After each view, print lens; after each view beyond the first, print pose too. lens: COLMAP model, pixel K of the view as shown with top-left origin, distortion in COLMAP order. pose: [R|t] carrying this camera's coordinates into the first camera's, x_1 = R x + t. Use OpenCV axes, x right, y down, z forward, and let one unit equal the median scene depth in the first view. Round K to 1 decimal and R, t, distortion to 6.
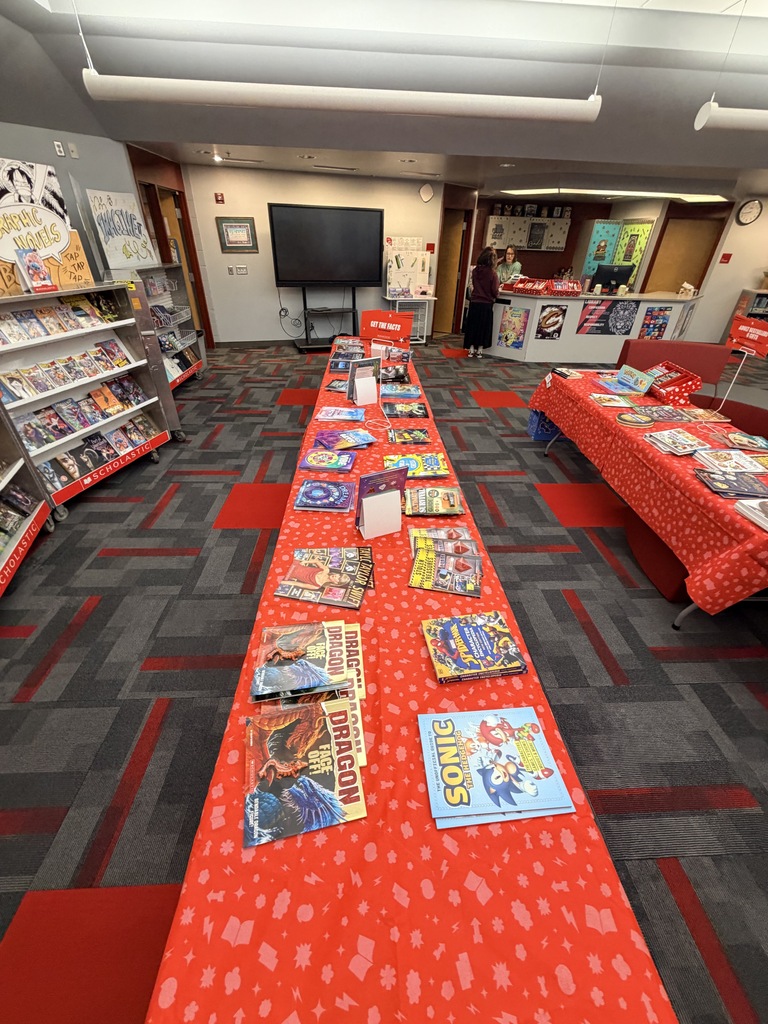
lens RADIAL K [[407.5, 0, 384.0], [0, 407.5, 512.0], [0, 0, 1]] dist [-0.000983, 0.000652]
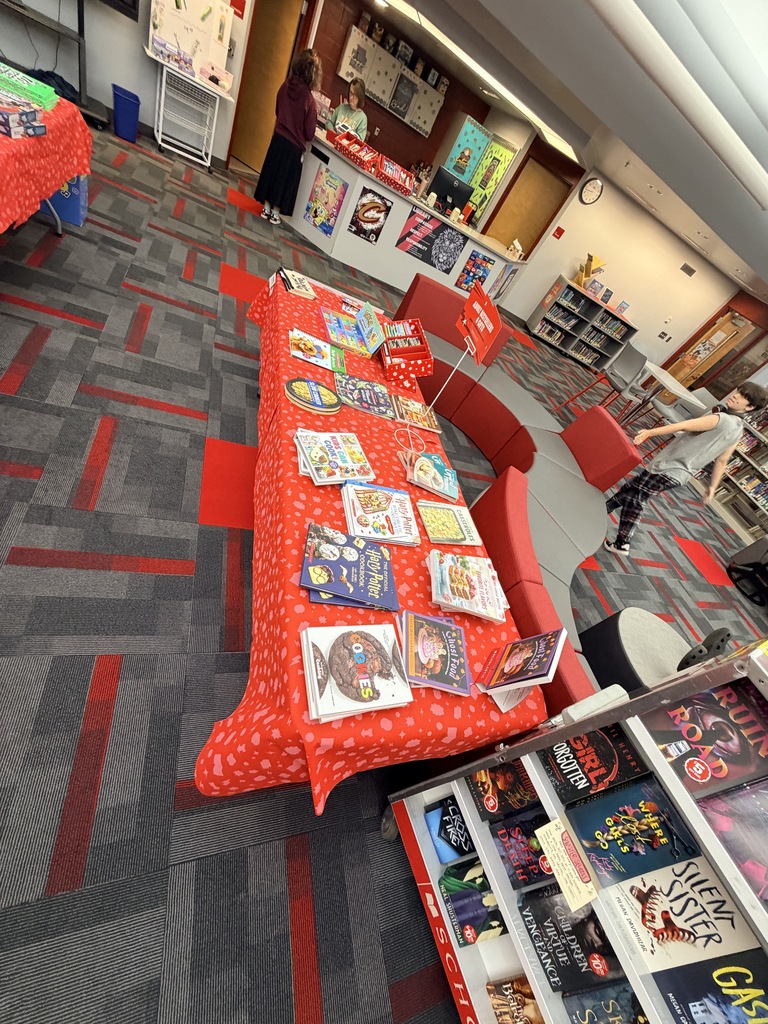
lens RADIAL K [[407.5, 0, 384.0], [0, 407.5, 512.0], [0, 0, 1]] dist [-0.000983, 0.000652]
pose [[0.888688, 0.159846, 0.429748, 0.186460], [-0.260399, 0.947396, 0.186100, -0.079571], [-0.377394, -0.277291, 0.883563, 0.139797]]
